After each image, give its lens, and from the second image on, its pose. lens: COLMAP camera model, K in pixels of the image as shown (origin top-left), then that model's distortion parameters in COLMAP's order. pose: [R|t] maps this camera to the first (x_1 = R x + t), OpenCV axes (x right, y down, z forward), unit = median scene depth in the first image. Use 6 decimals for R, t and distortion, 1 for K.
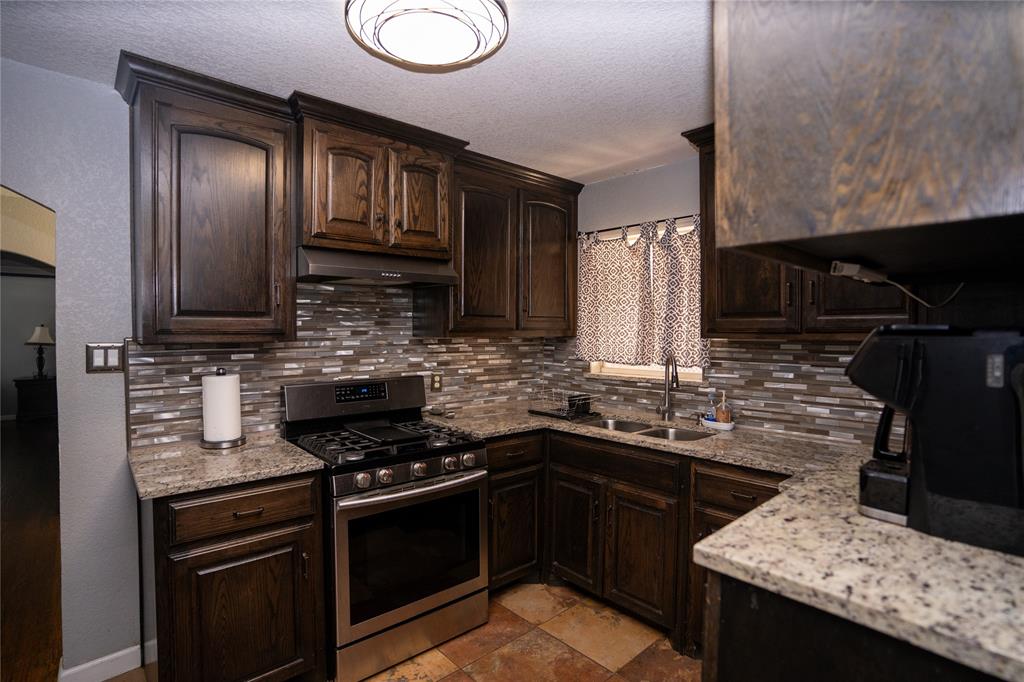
lens RADIAL K [[505.5, 0, 512.0], [0, 505.5, 341.0], [0, 0, 1]] dist [-0.074151, 0.030645]
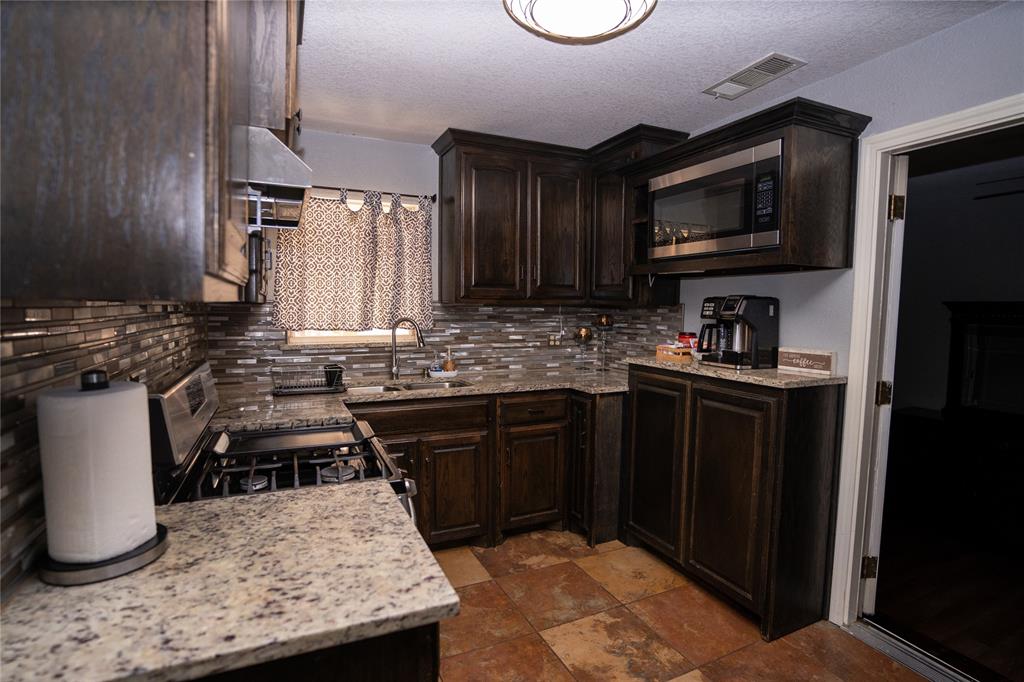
lens RADIAL K [[505.5, 0, 512.0], [0, 505.5, 341.0], [0, 0, 1]] dist [-0.074151, 0.030645]
pose [[0.296337, -0.067168, 0.952719, -0.769643], [0.014730, 0.997727, 0.065760, 0.007803], [-0.954970, -0.005454, 0.296652, 0.503918]]
